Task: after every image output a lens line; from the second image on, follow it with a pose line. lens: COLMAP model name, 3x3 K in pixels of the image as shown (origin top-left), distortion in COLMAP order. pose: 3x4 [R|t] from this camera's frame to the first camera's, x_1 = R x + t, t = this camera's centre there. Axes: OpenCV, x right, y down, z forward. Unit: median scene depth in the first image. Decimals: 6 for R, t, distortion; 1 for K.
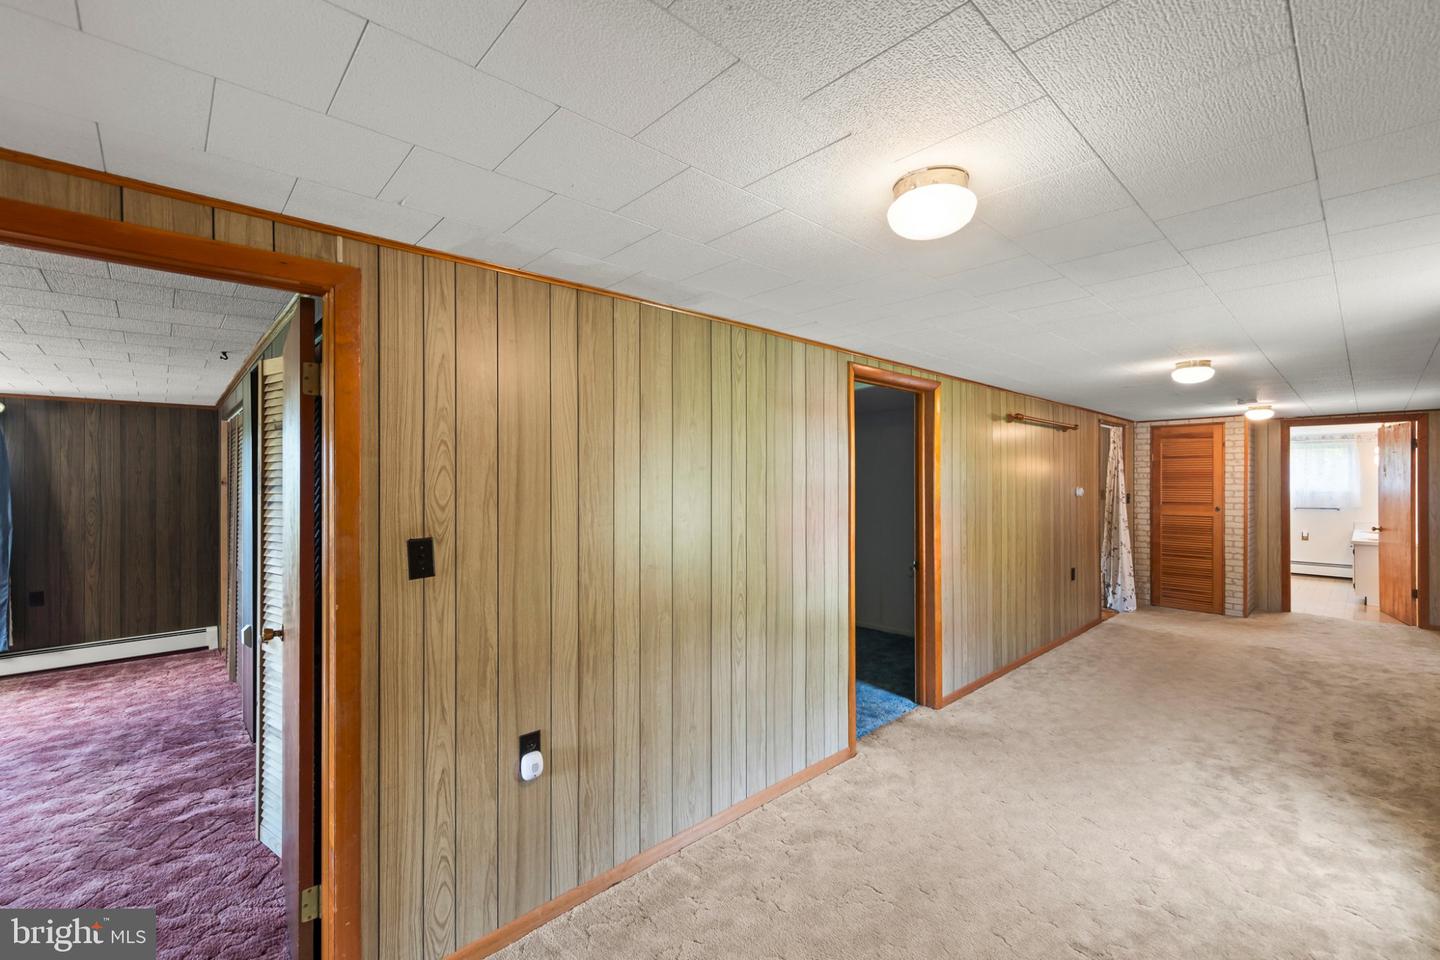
lens RADIAL K [[603.5, 0, 725.3], [0, 603.5, 481.1], [0, 0, 1]] dist [0.002545, 0.000512]
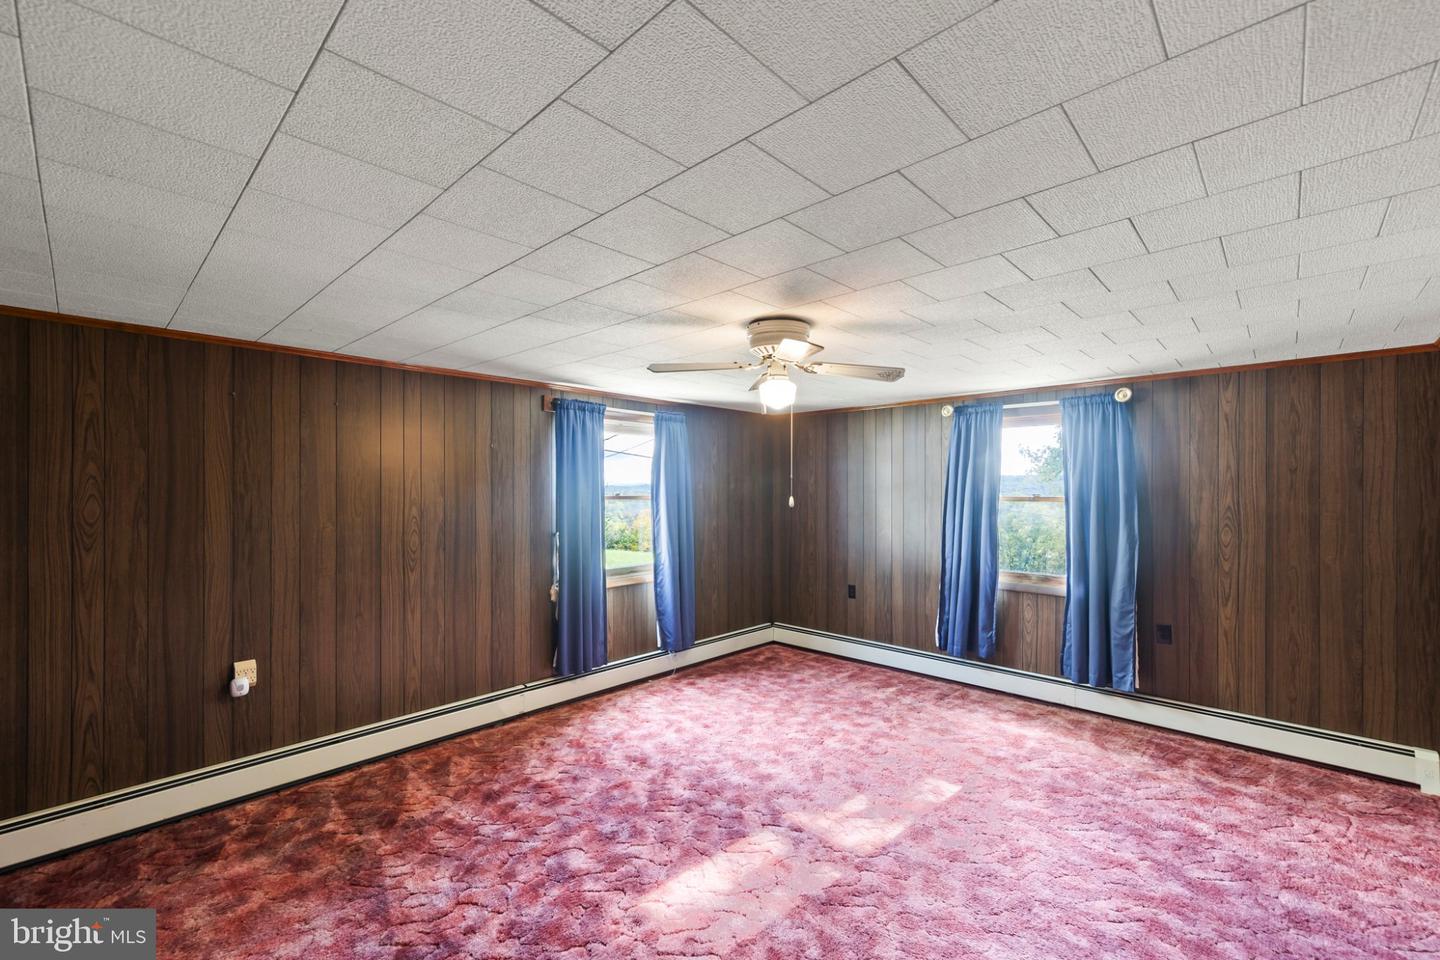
lens RADIAL K [[594.8, 0, 722.0], [0, 594.8, 488.6], [0, 0, 1]] dist [0.002444, 0.000176]
pose [[0.056133, 0.002369, -0.998420, -0.389825], [0.000211, 0.999997, 0.002384, 0.003804], [0.998423, -0.000345, 0.056133, 0.377055]]
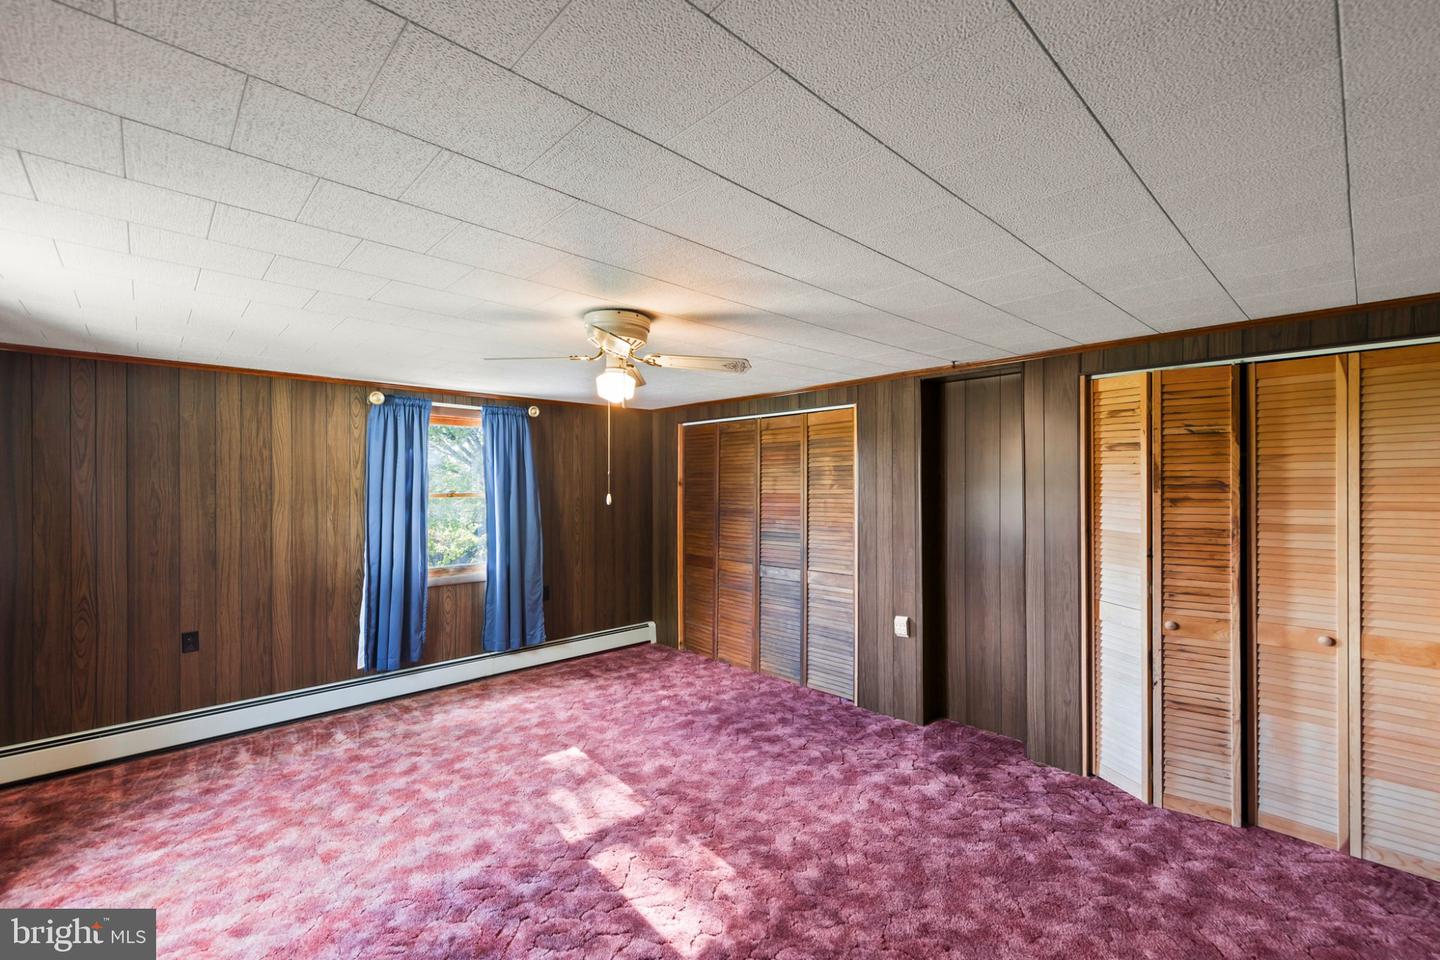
lens RADIAL K [[610.0, 0, 718.6], [0, 610.0, 486.5], [0, 0, 1]] dist [0.002730, 0.000133]
pose [[0.999998, 0.000996, -0.001807, -0.816375], [-0.000988, 0.999992, 0.003904, 0.003439], [0.001811, -0.003902, 0.999991, -0.056367]]
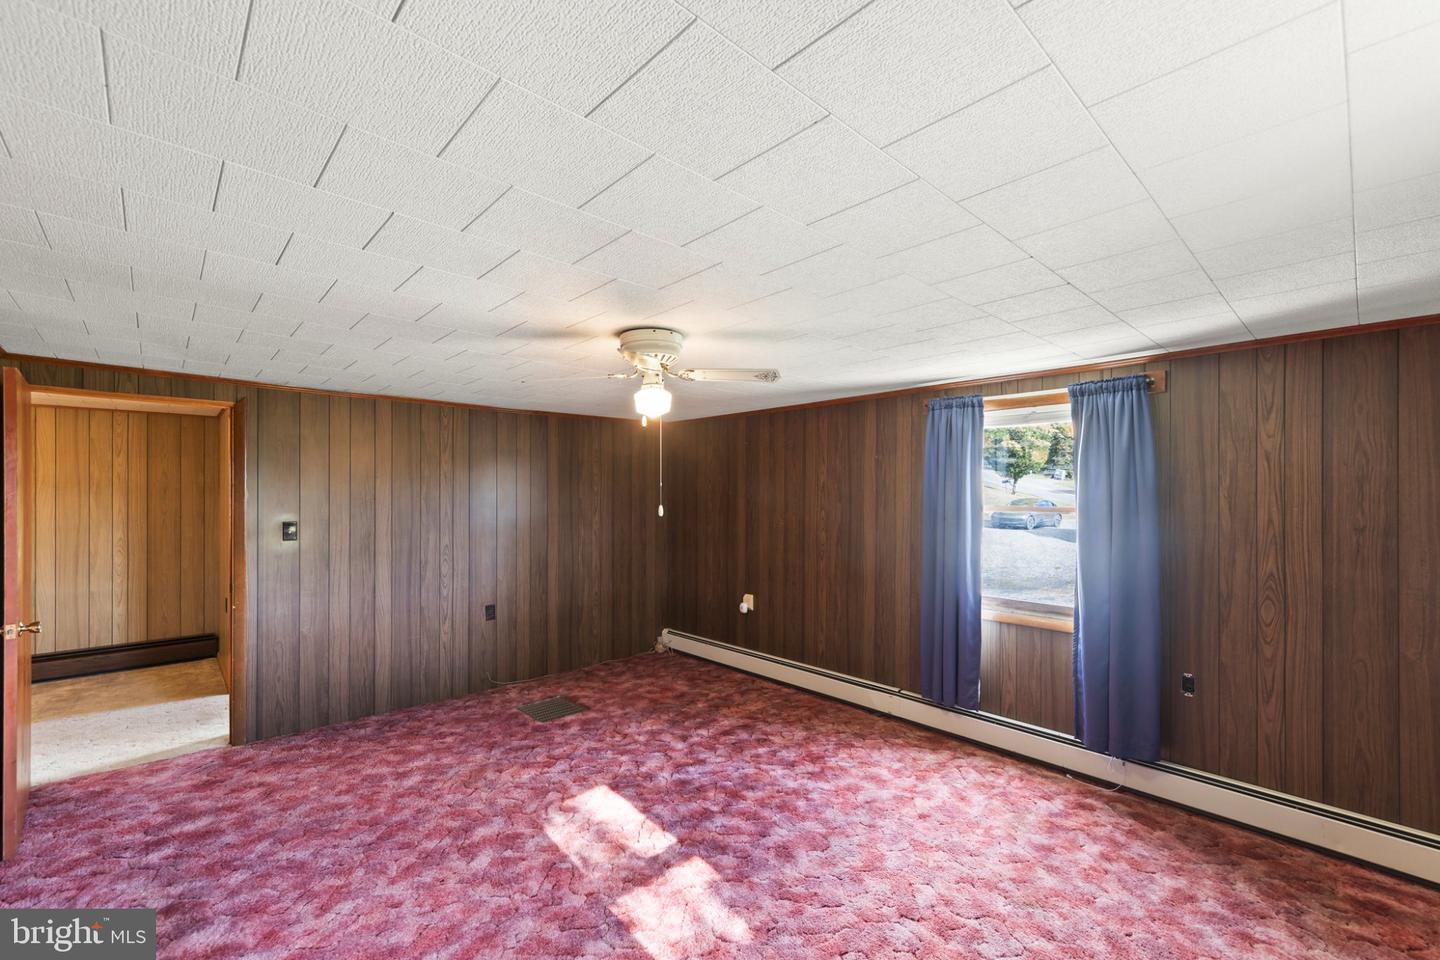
lens RADIAL K [[594.8, 0, 722.0], [0, 594.8, 488.6], [0, 0, 1]] dist [0.002444, 0.000176]
pose [[-1.000000, 0.000017, 0.000502, -0.964144], [0.000012, 0.999947, -0.010328, 0.002896], [-0.000502, -0.010328, -0.999947, 0.976947]]
